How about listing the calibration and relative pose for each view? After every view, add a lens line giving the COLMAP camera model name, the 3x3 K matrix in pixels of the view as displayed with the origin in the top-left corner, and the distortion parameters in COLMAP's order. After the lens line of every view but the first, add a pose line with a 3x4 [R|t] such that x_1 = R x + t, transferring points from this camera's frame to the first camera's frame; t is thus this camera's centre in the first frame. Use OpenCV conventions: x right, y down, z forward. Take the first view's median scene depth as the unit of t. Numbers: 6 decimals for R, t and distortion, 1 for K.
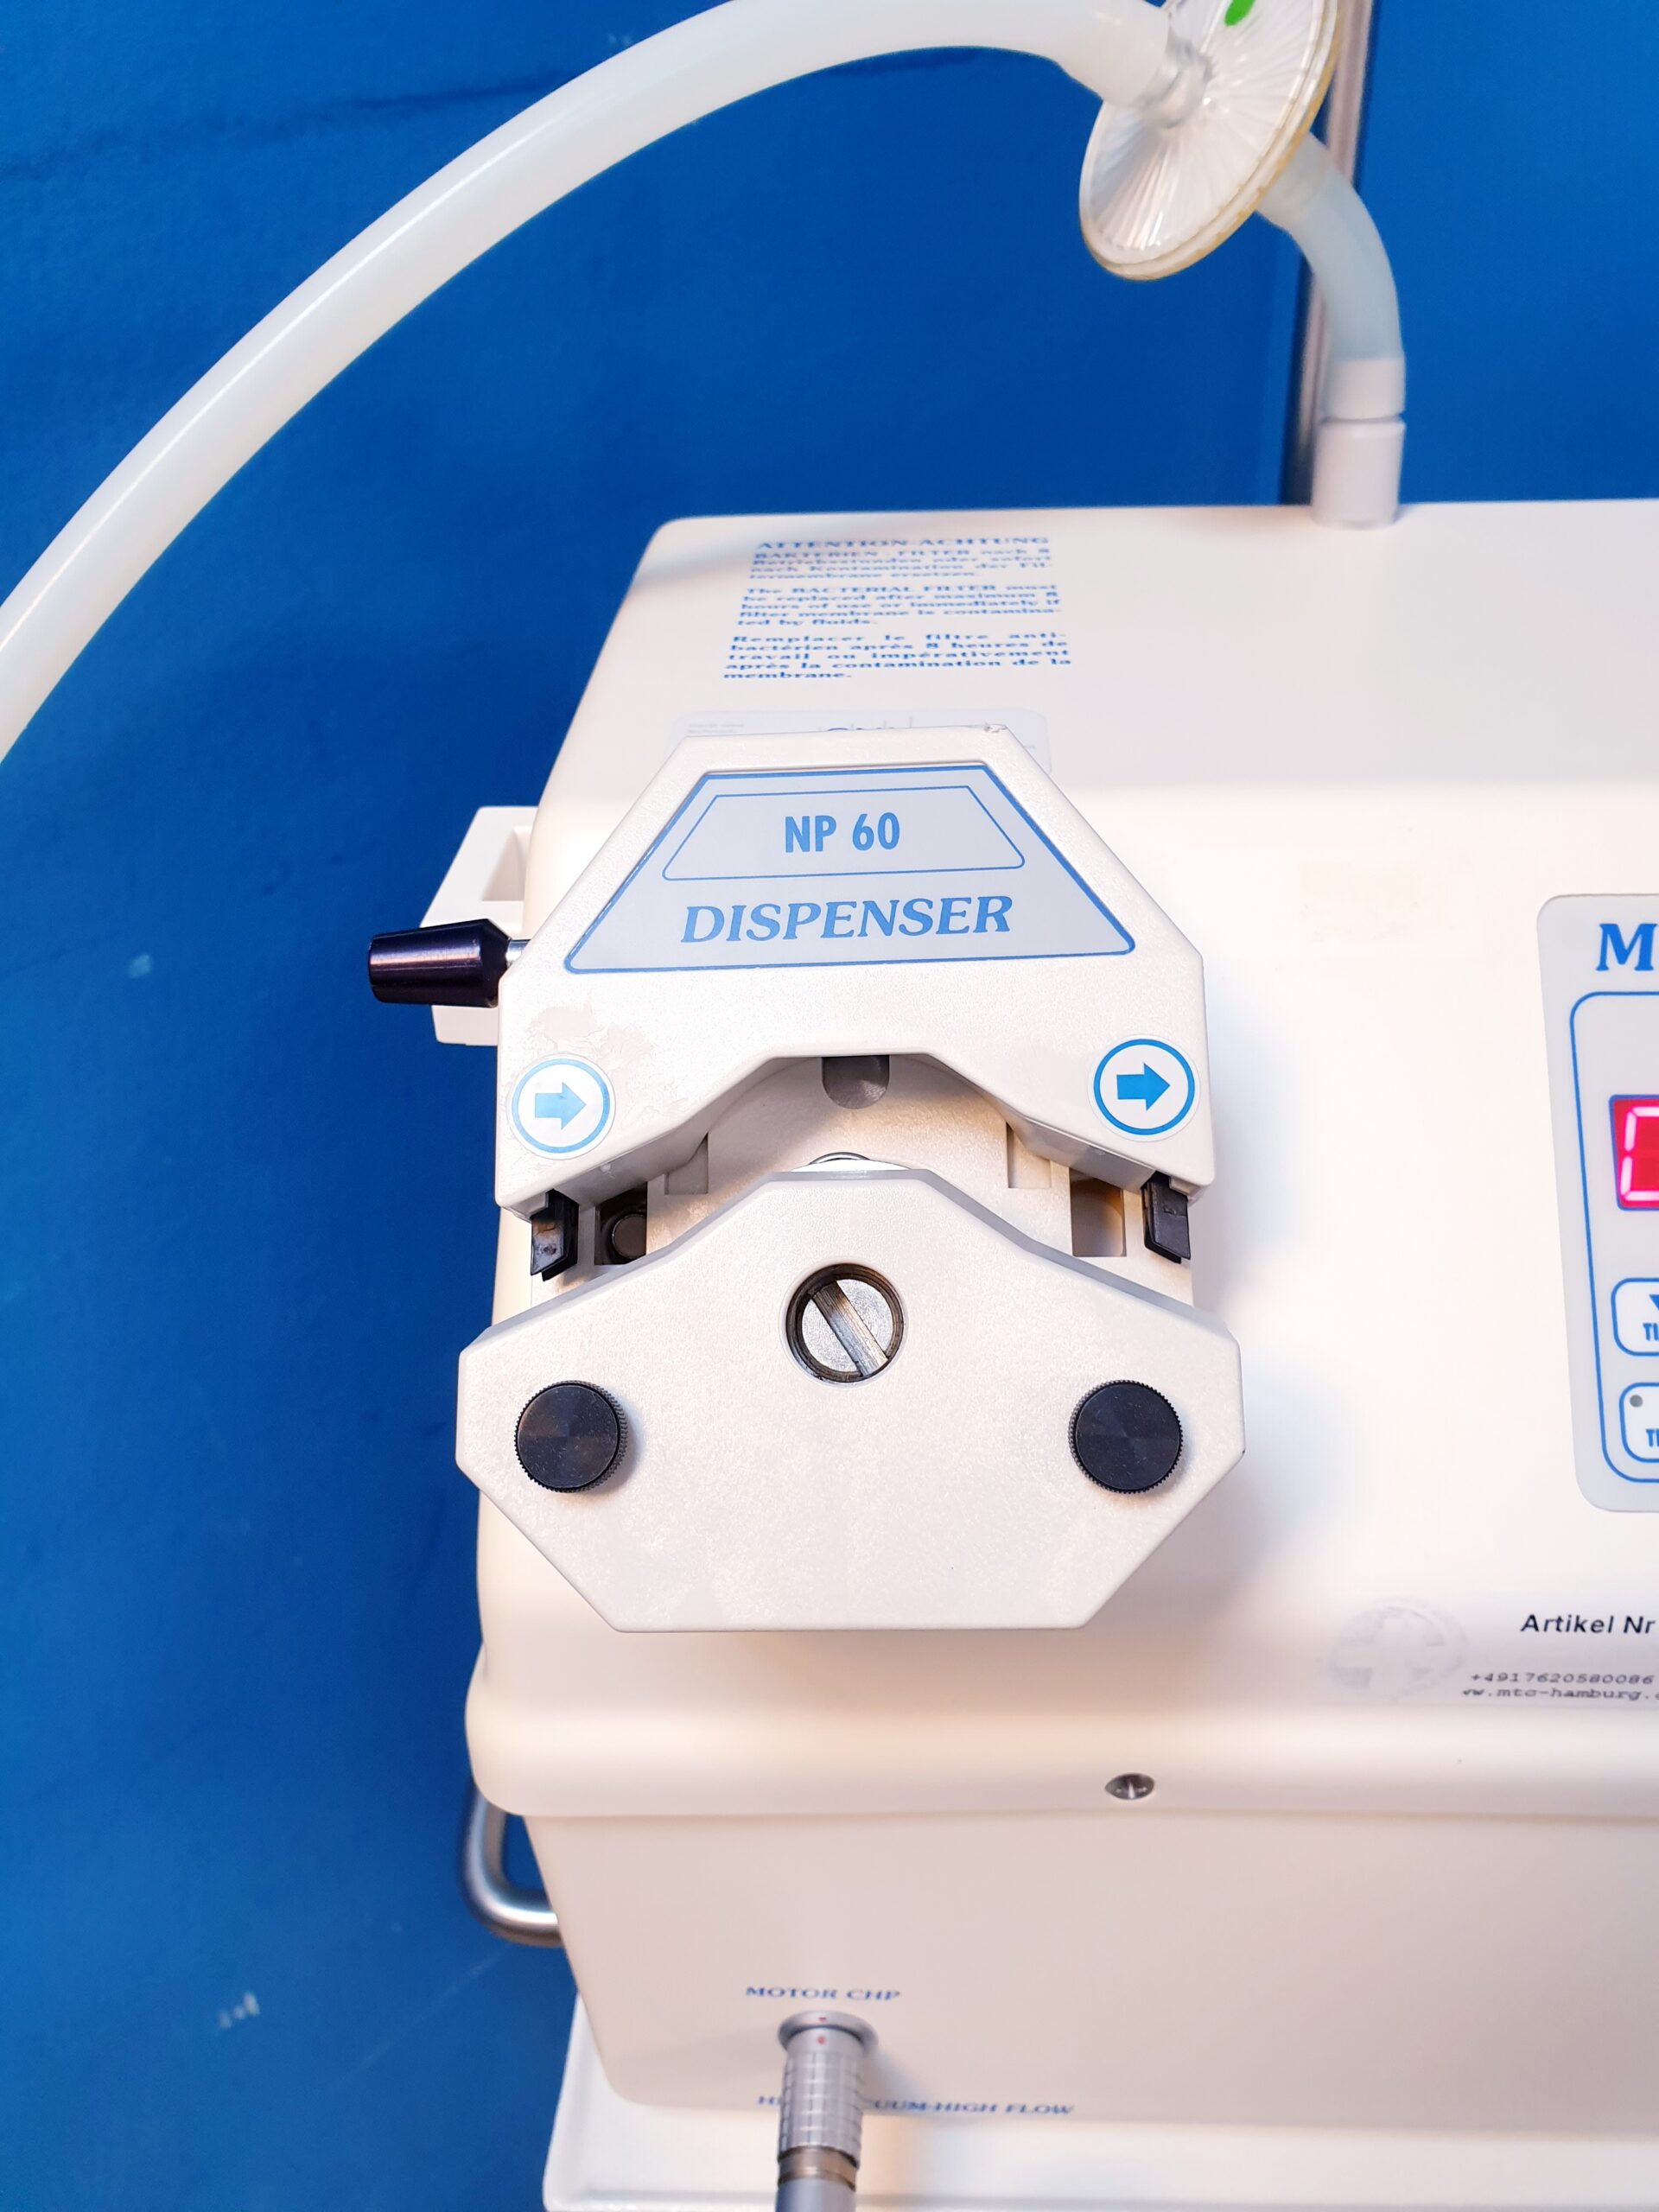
lens RADIAL K [[1742.4, 0, 858.6], [0, 1742.4, 1092.6], [0, 0, 1]] dist [0.012839, -0.011047]
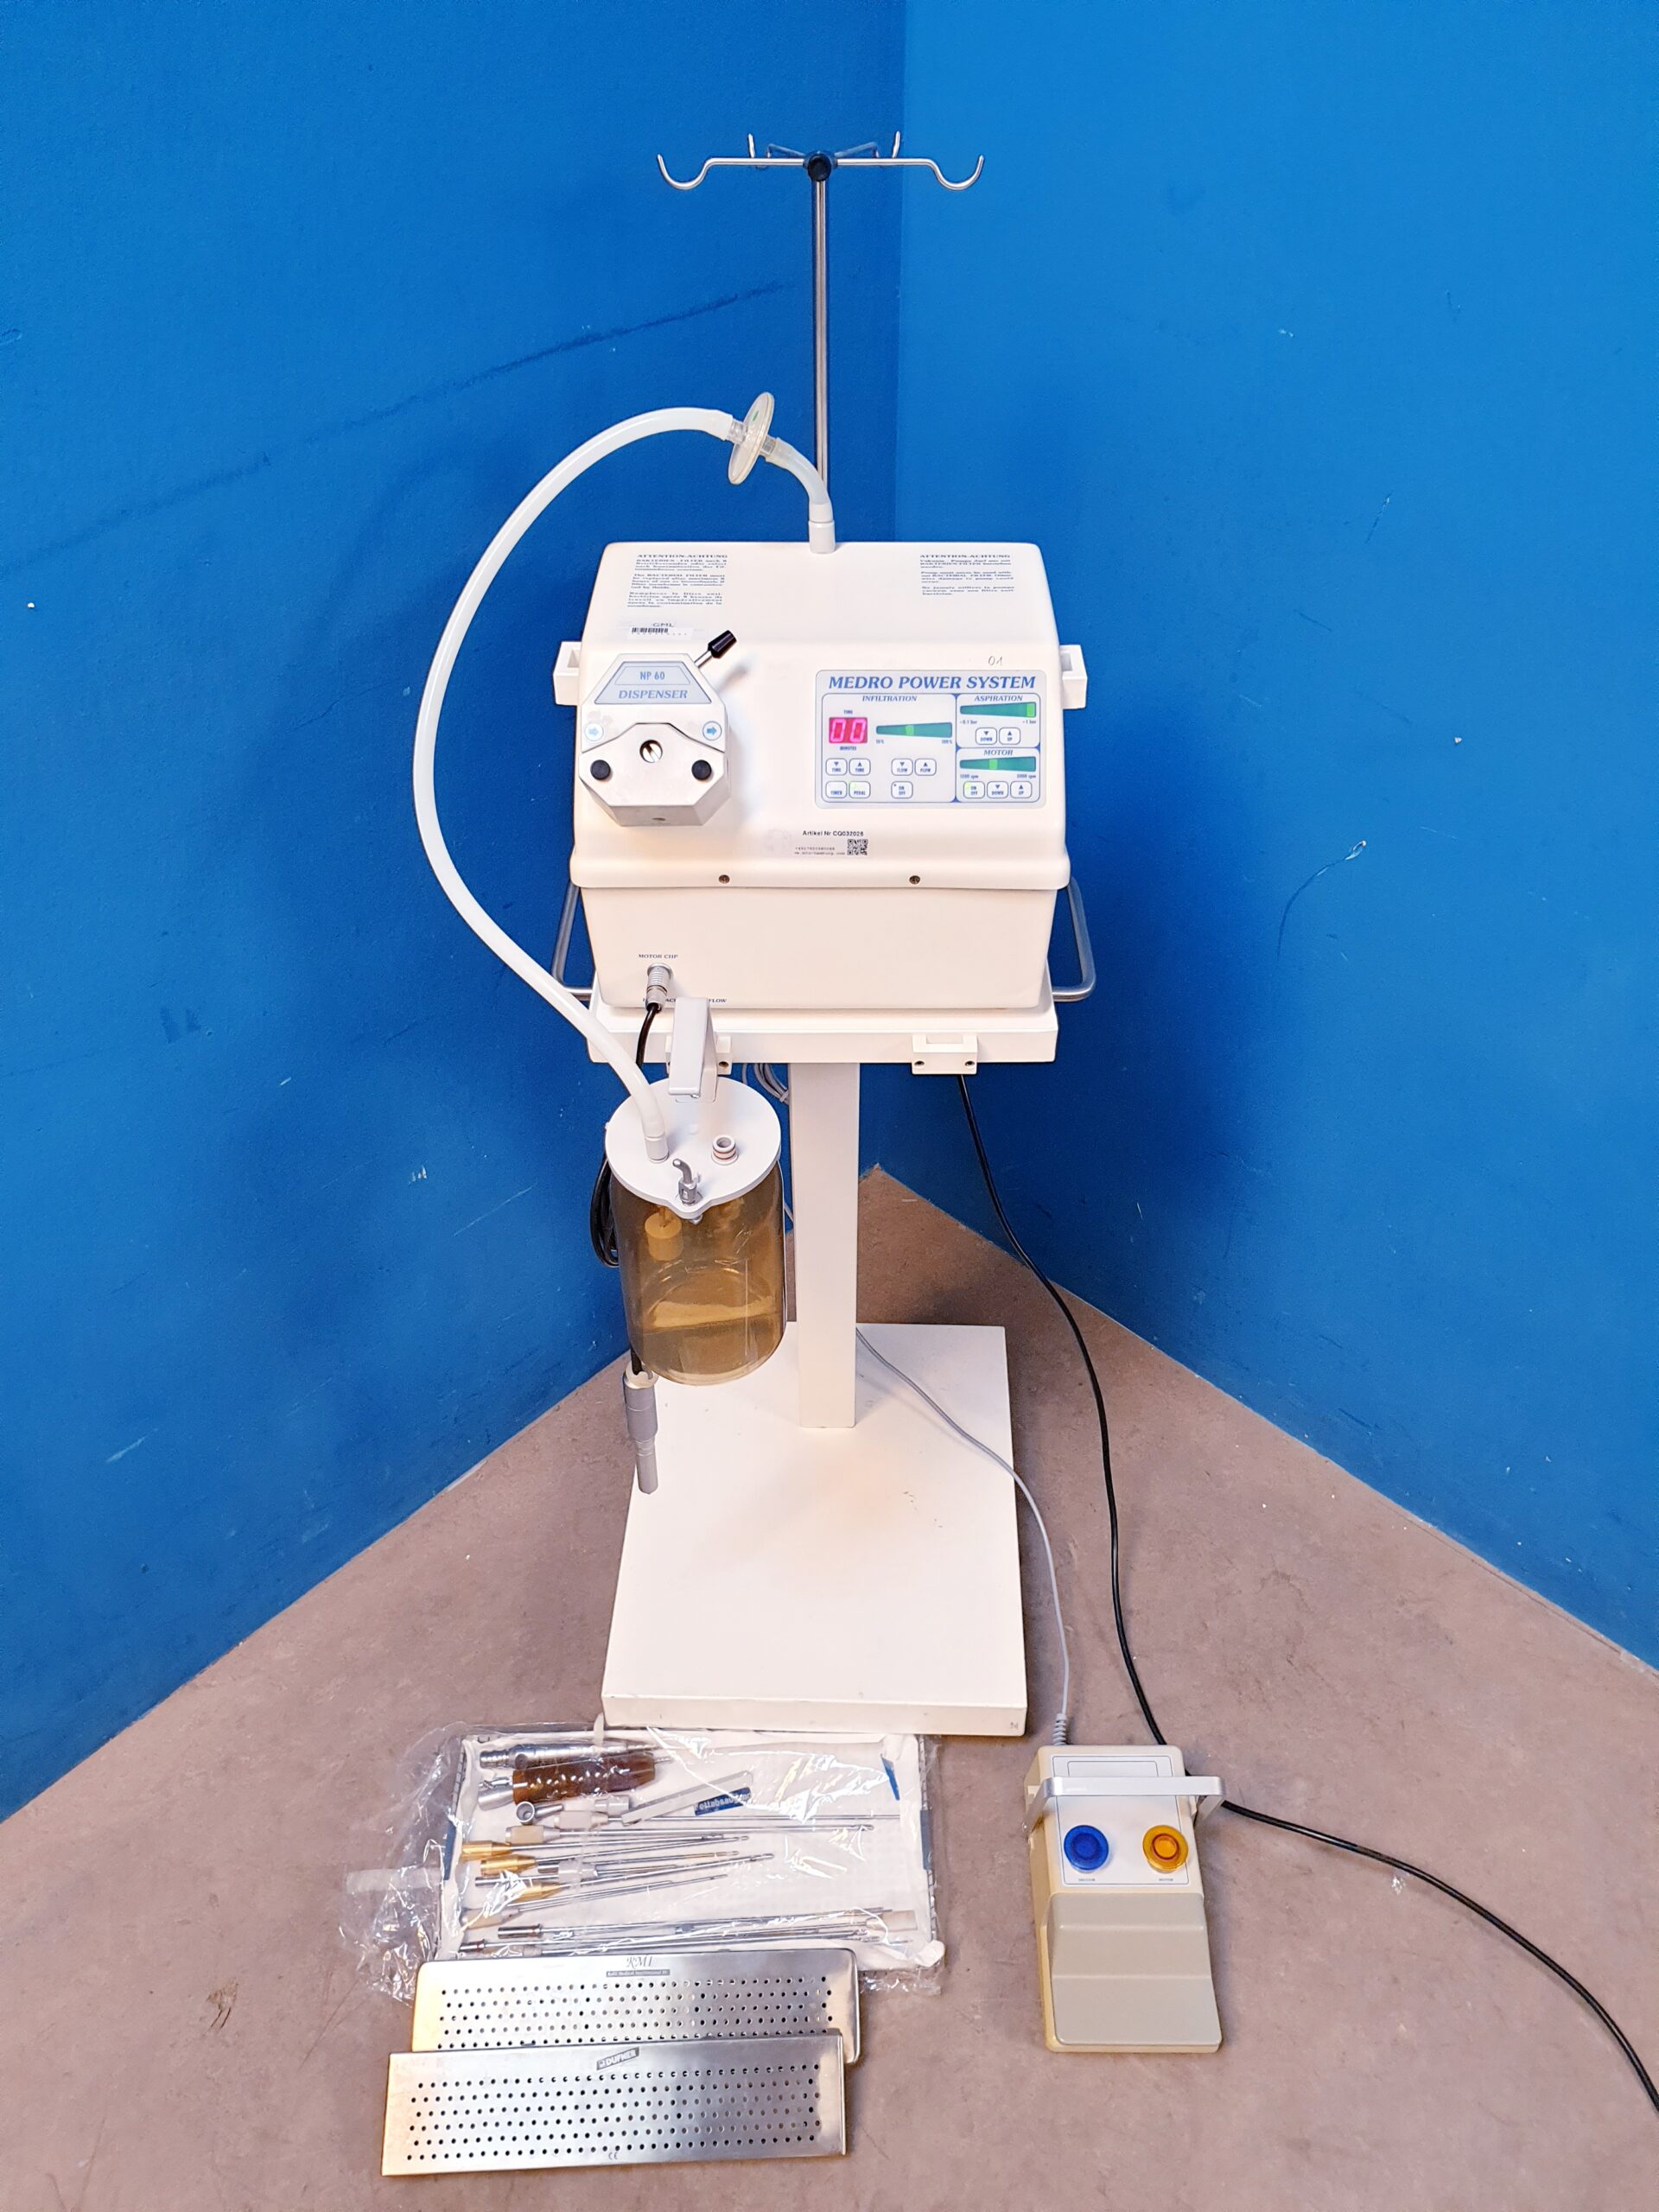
lens RADIAL K [[1742.4, 0, 834.1], [0, 1742.4, 1101.2], [0, 0, 1]] dist [0.012839, -0.011047]
pose [[0.999491, 0.001596, 0.031875, 0.299931], [-0.005816, 0.991134, 0.132738, 0.372631], [-0.031380, -0.132856, 0.990639, -3.423732]]
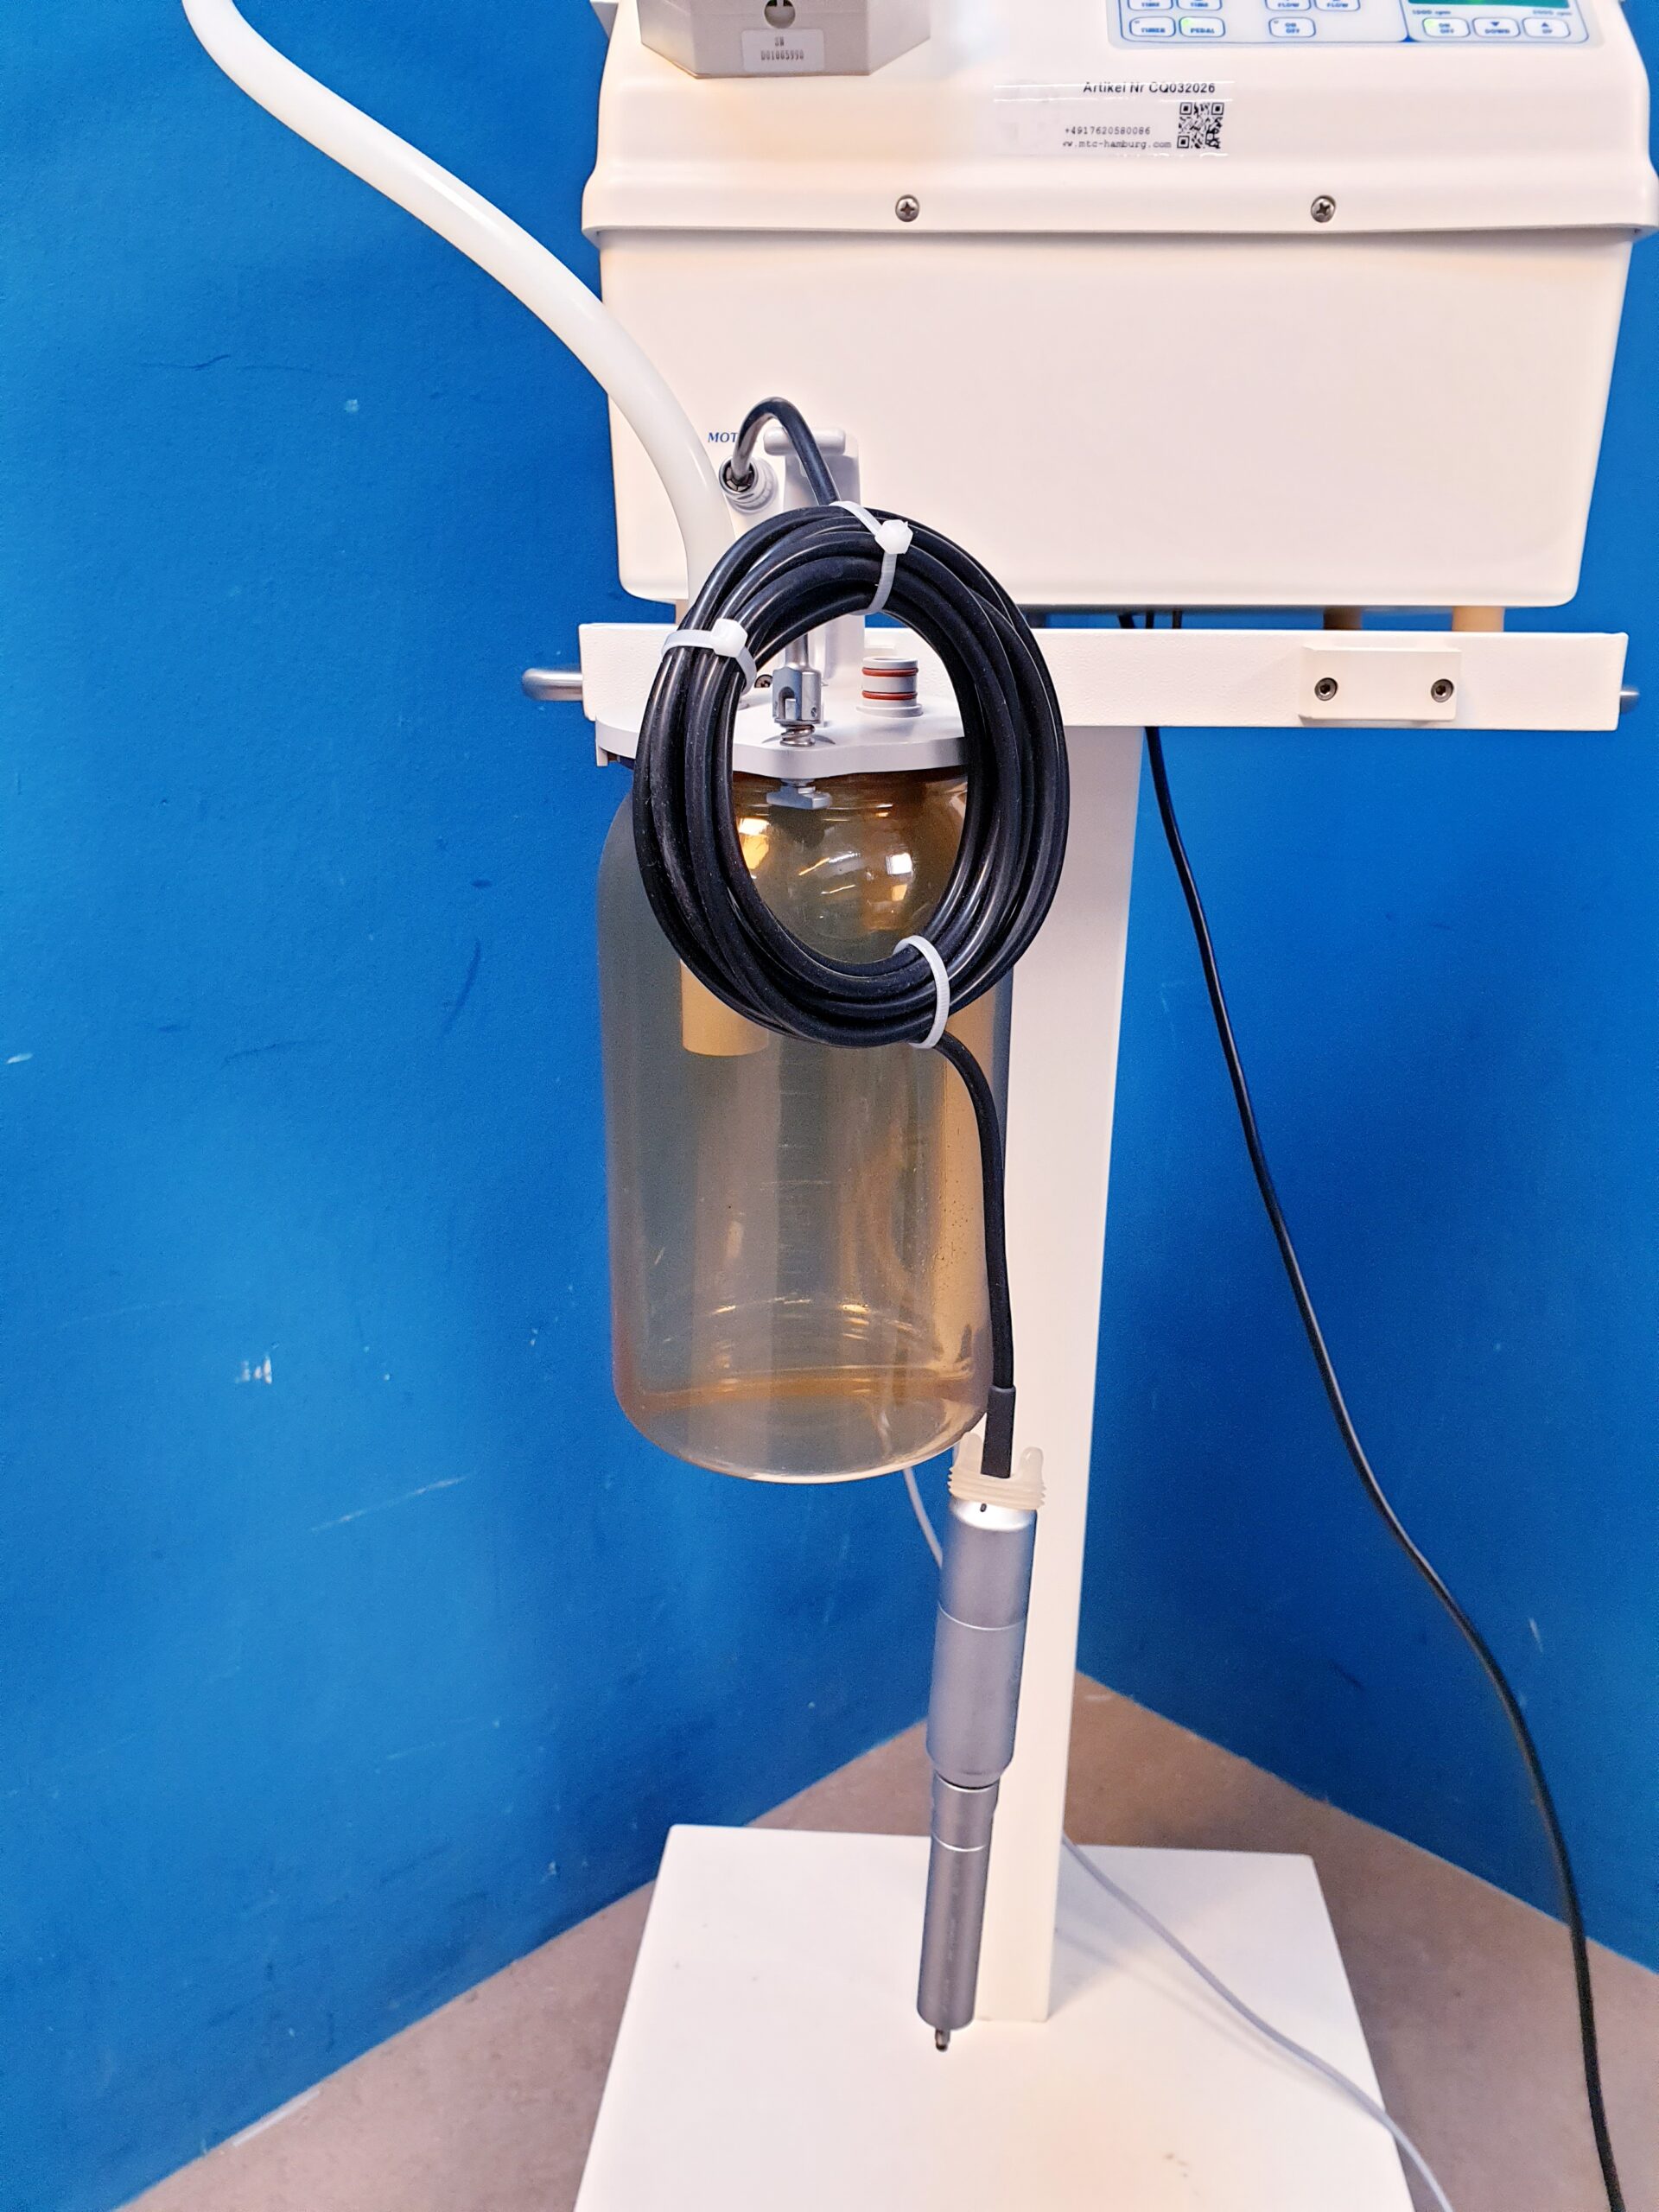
lens RADIAL K [[1742.4, 0, 835.8], [0, 1742.4, 1092.7], [0, 0, 1]] dist [0.012839, -0.011047]
pose [[0.999218, 0.038734, -0.007920, 0.131447], [-0.039128, 0.940183, -0.338415, 2.080395], [-0.005662, 0.338461, 0.940963, -0.572063]]
